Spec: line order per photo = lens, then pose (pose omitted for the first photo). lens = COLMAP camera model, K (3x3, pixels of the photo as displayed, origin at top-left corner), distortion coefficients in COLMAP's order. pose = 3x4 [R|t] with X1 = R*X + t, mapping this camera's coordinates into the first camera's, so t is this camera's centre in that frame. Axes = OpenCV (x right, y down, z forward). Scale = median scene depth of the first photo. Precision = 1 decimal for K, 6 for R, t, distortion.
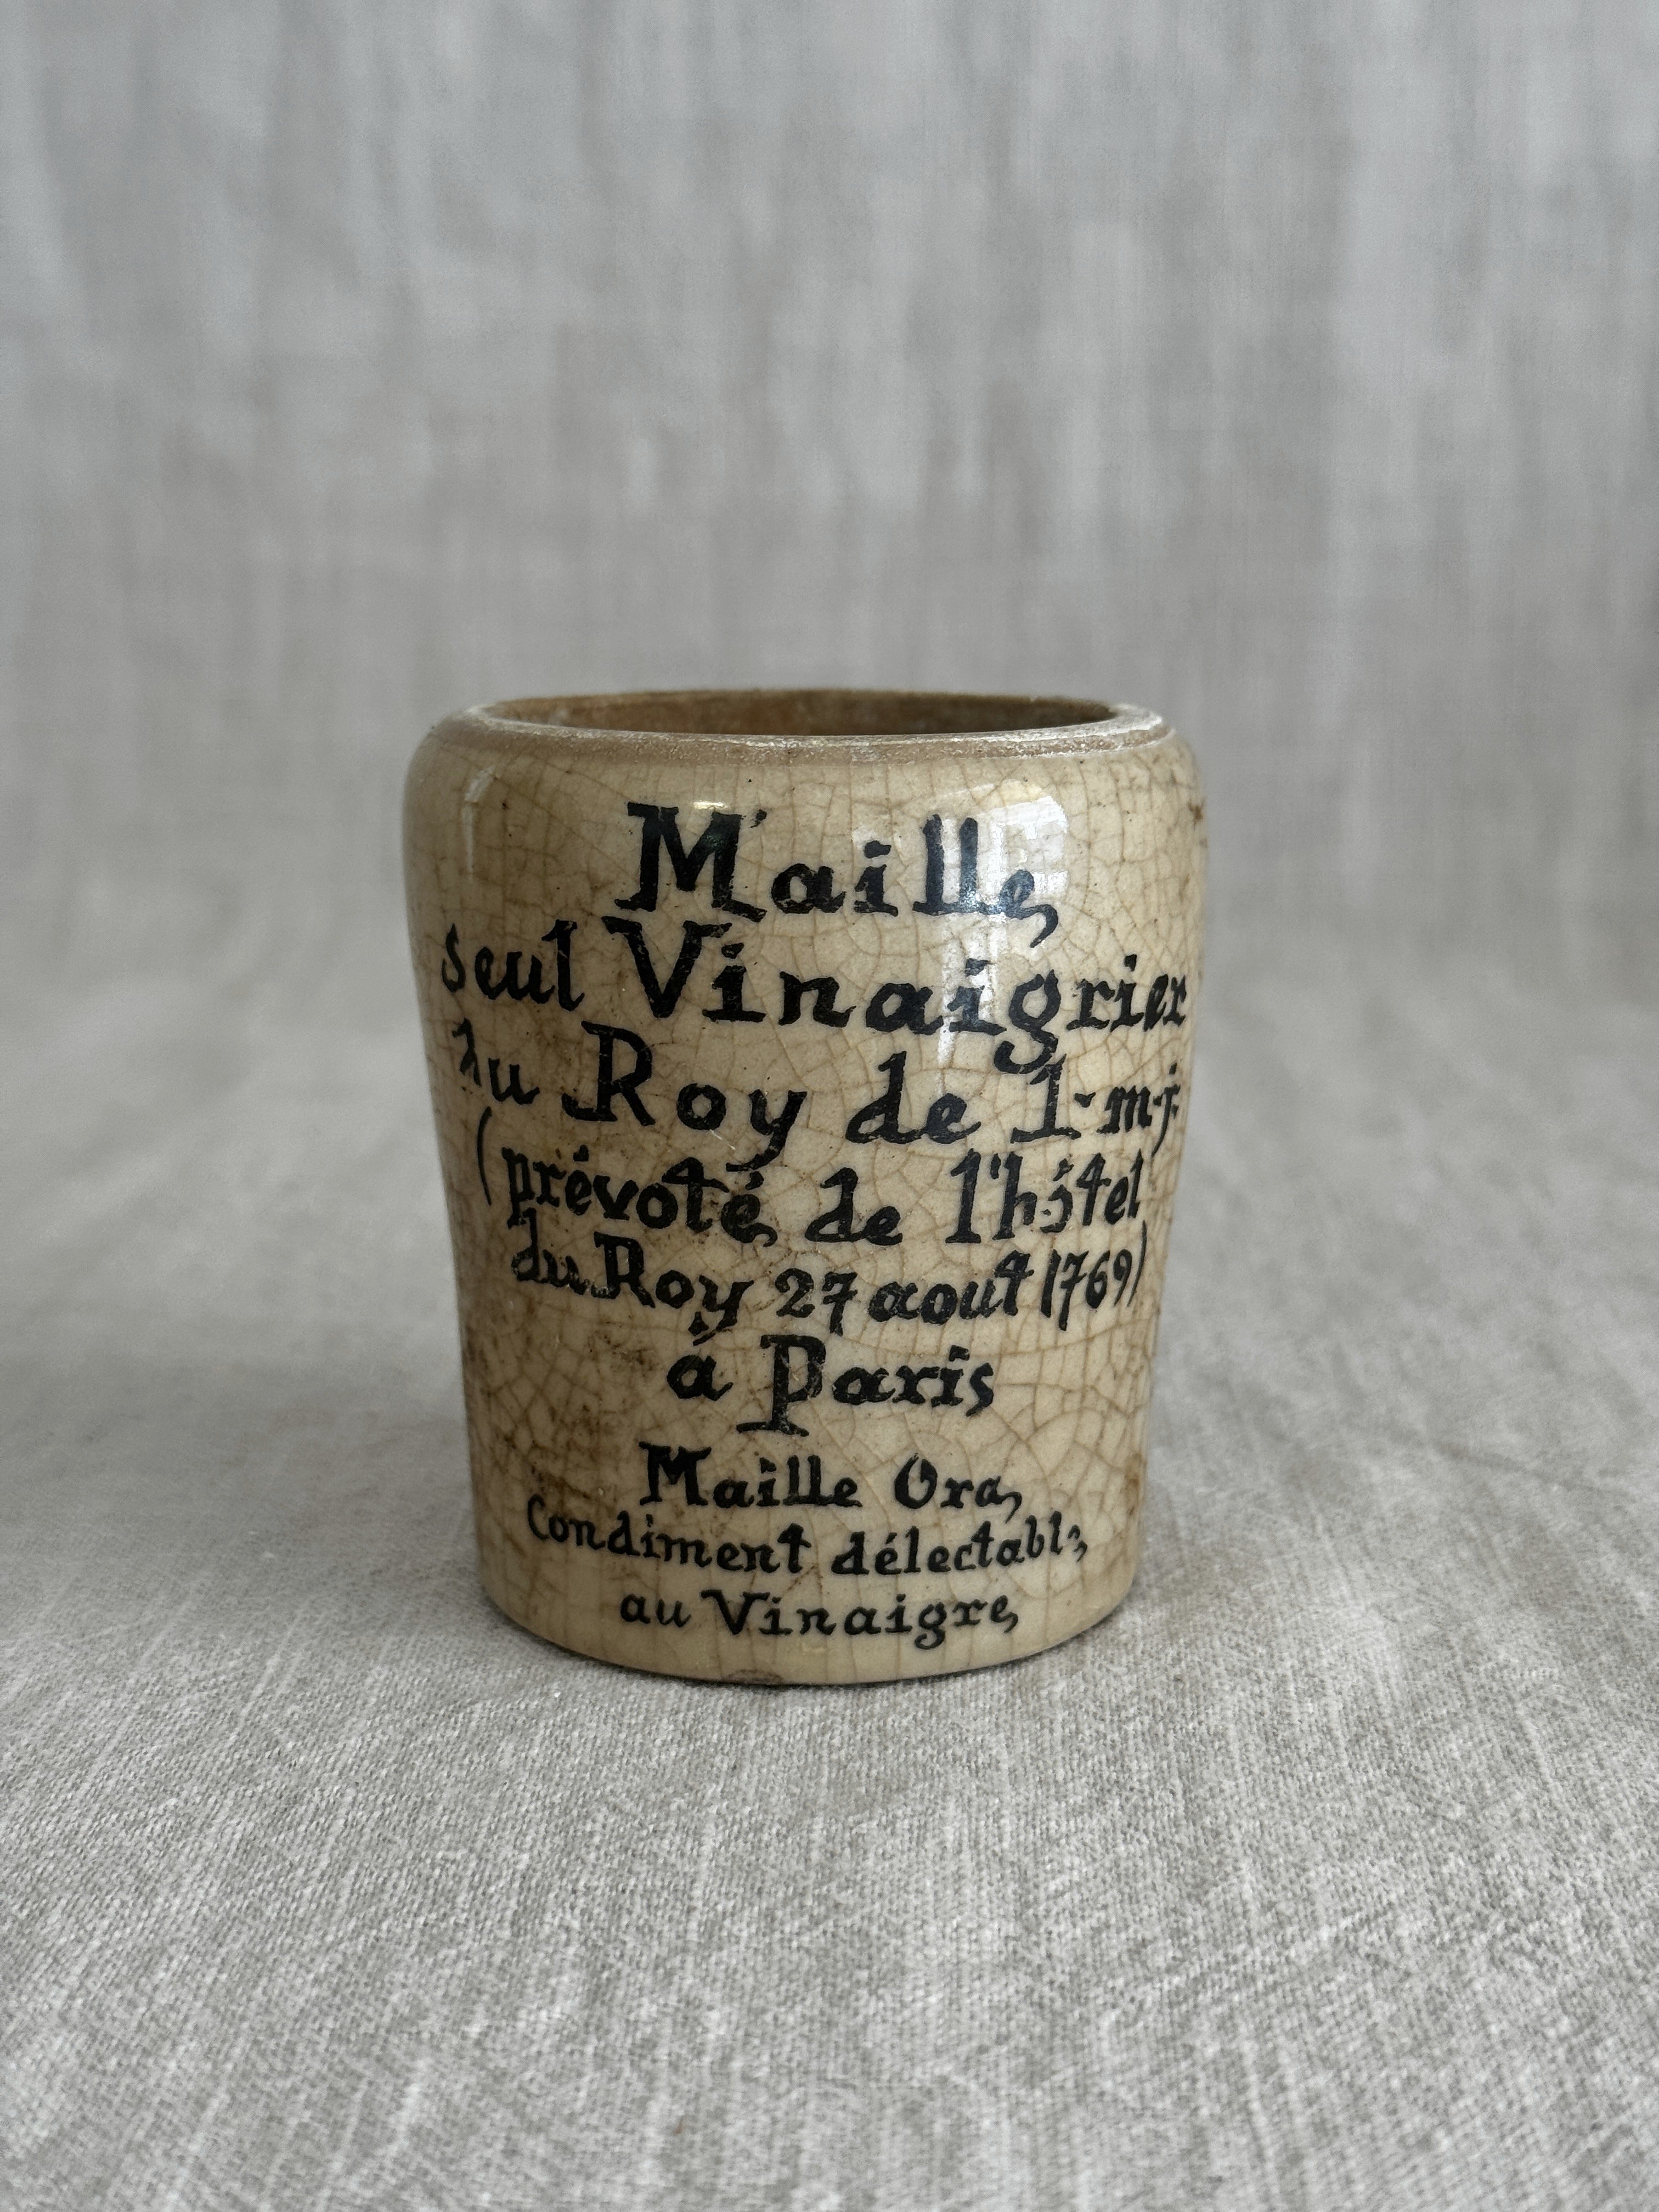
lens RADIAL K [[3192.5, 0, 821.8], [0, 3192.5, 1096.8], [0, 0, 1]] dist [0.232524, -0.739690]
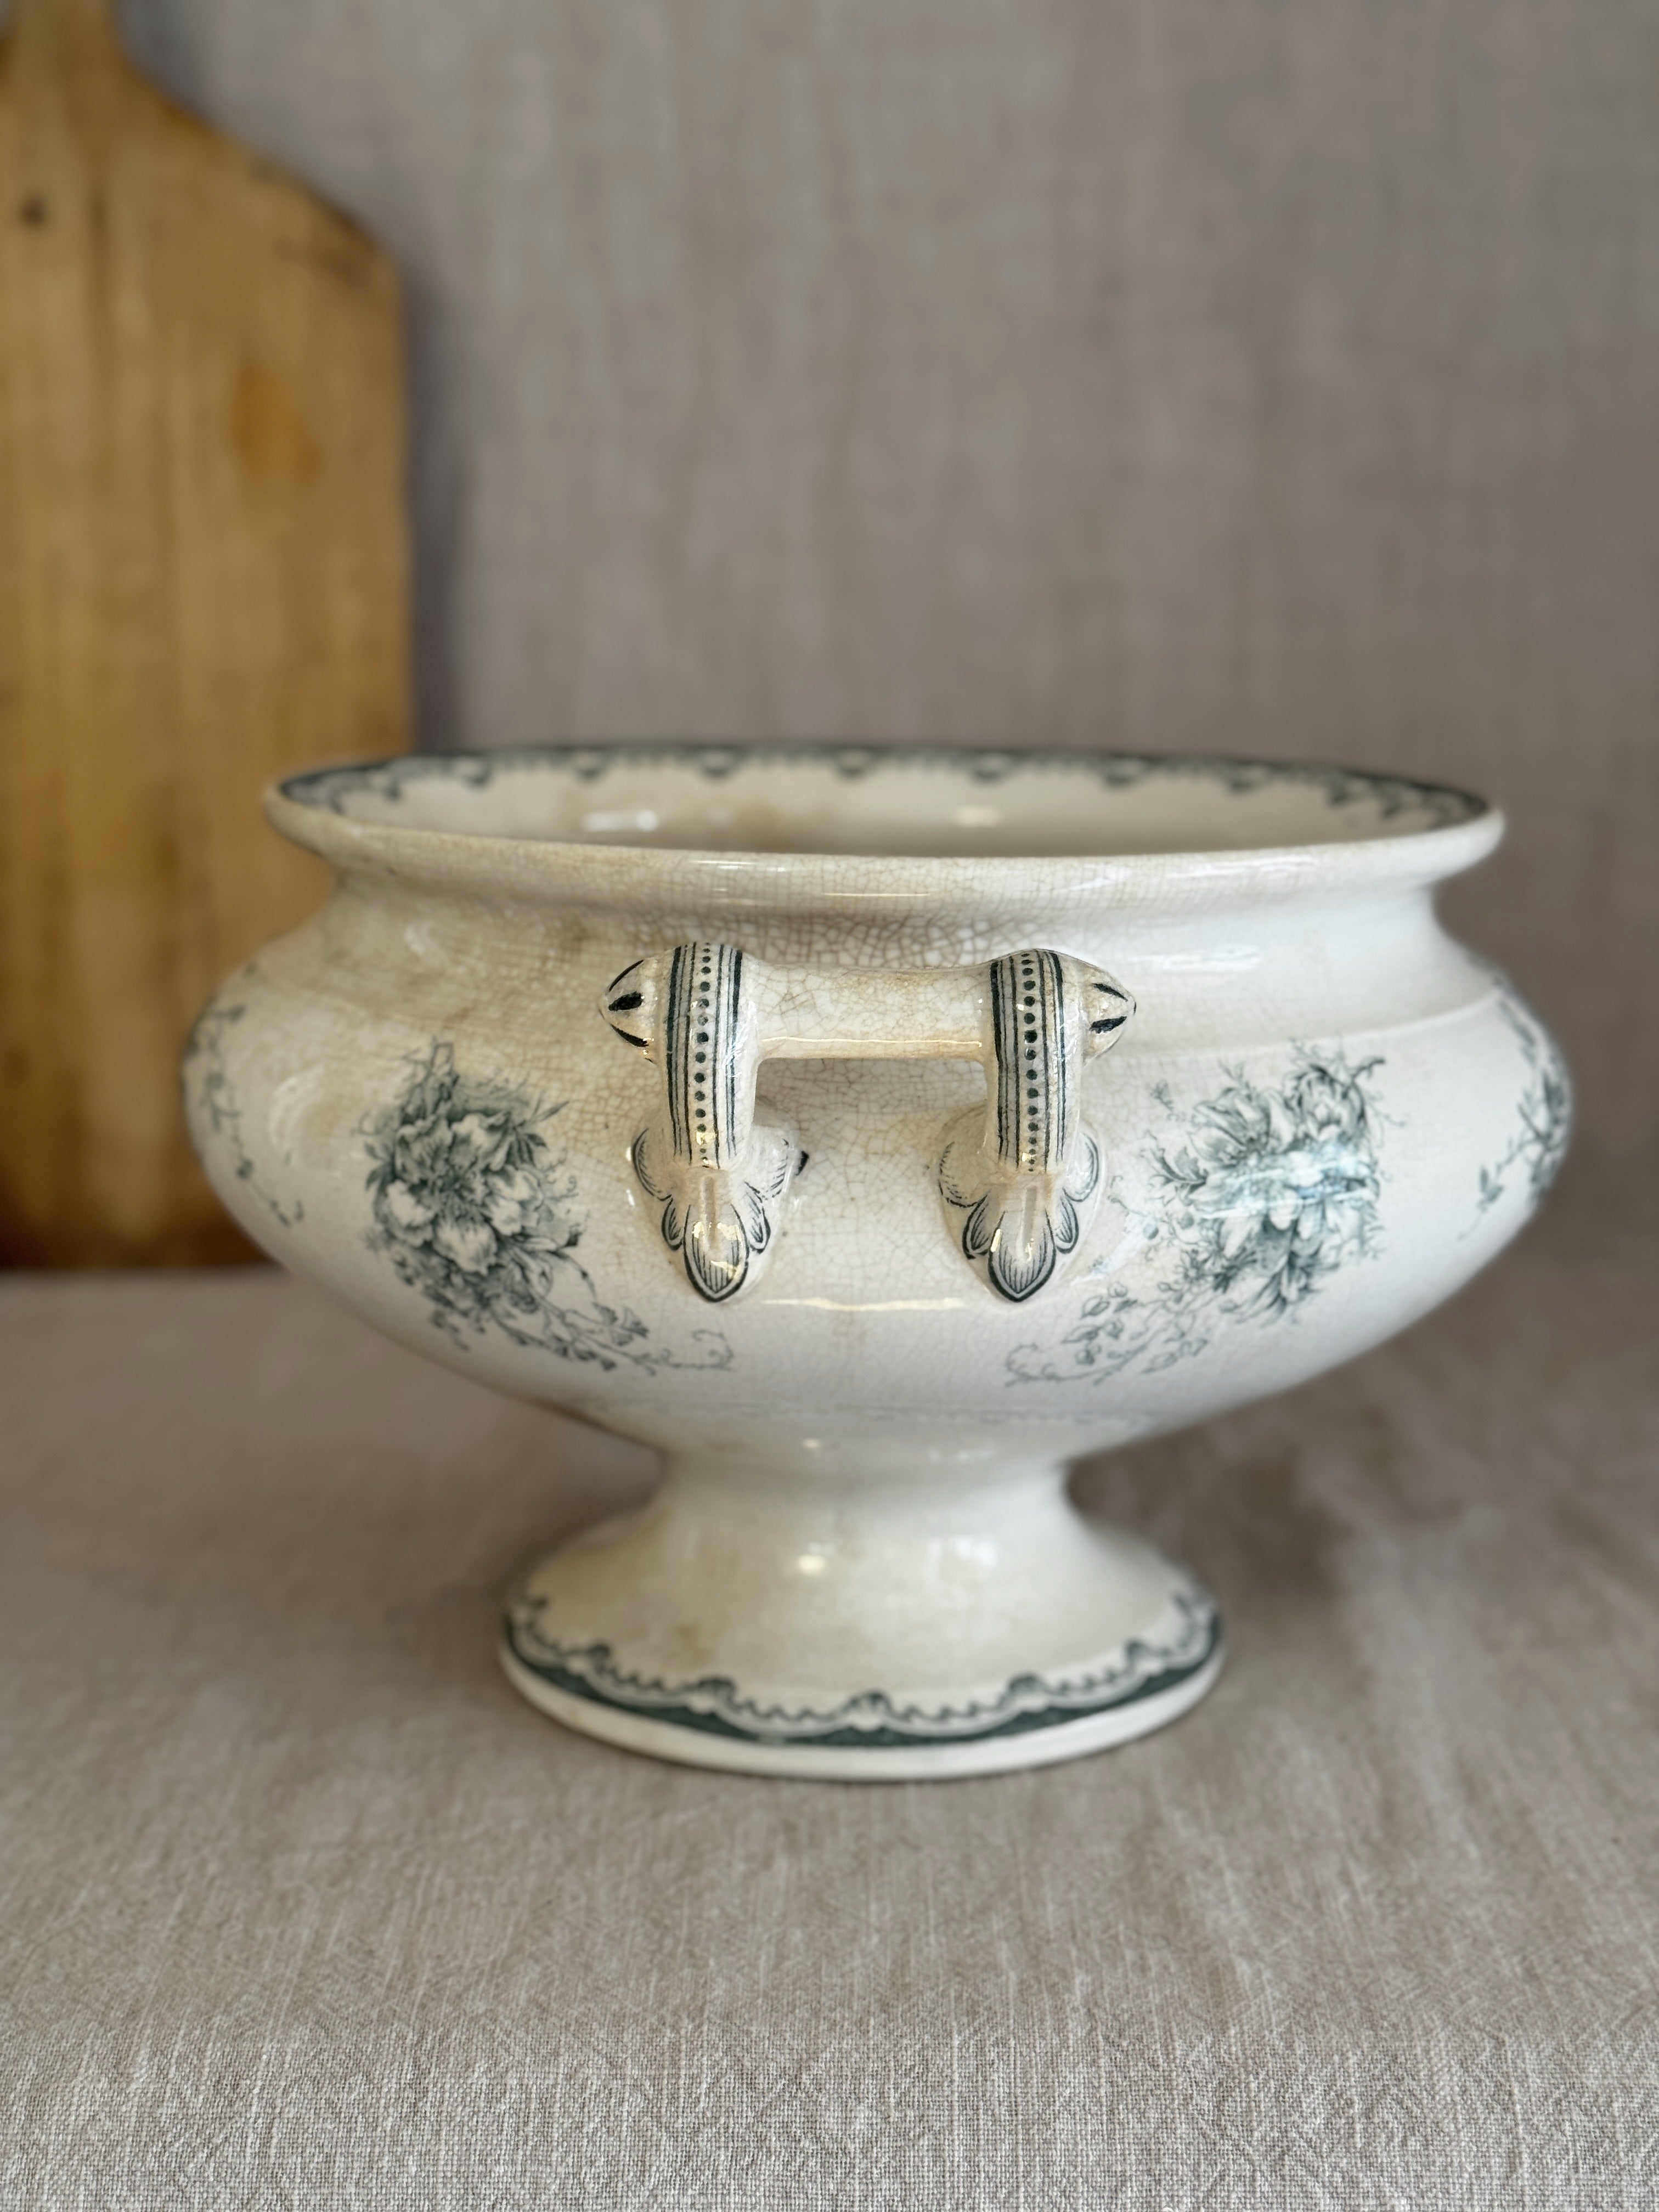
lens RADIAL K [[3083.7, 0, 836.2], [0, 3083.7, 1106.9], [0, 0, 1]] dist [0.189358, -0.574442]
pose [[0.999310, -0.005439, 0.036736, 0.356554], [0.005738, 0.999951, -0.008036, -0.270819], [-0.036690, 0.008241, 0.999293, -1.395667]]
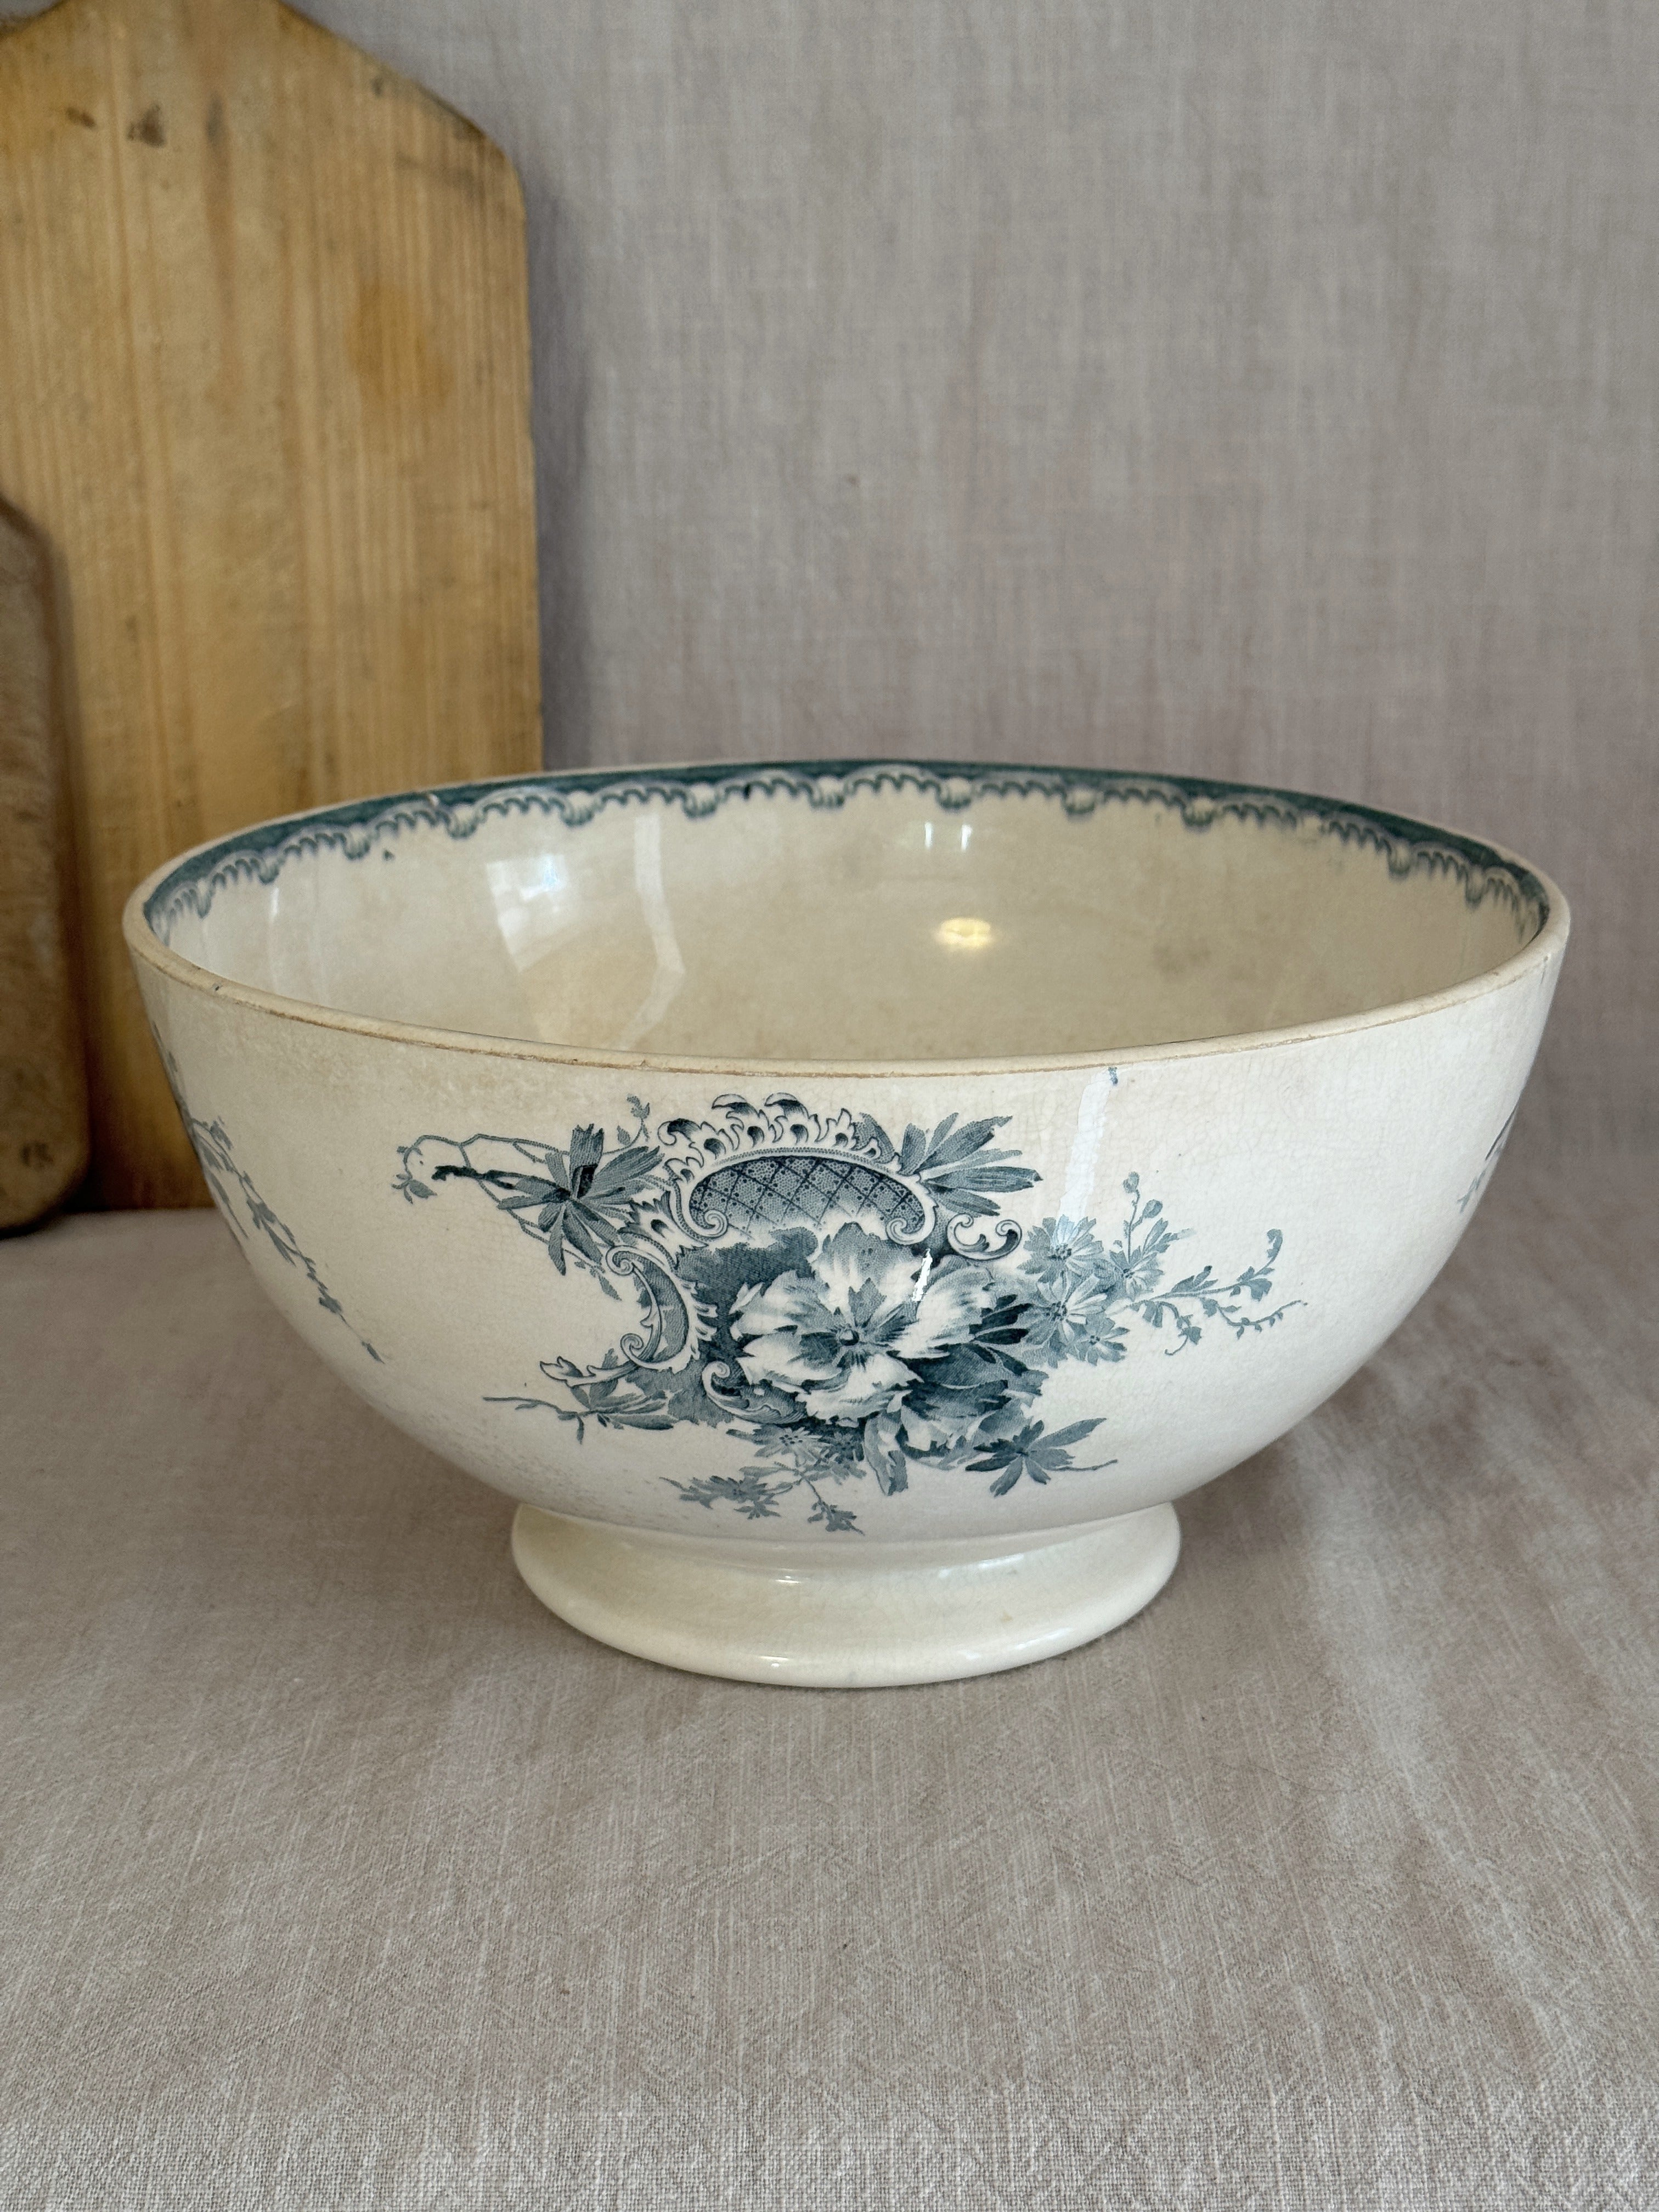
lens RADIAL K [[3095.5, 0, 829.5], [0, 3095.5, 1106.0], [0, 0, 1]] dist [0.233456, -0.615711]
pose [[0.998475, -0.020722, 0.051174, 0.104848], [0.017004, 0.997256, 0.072057, -0.506241], [-0.052527, -0.071076, 0.996087, -1.392220]]
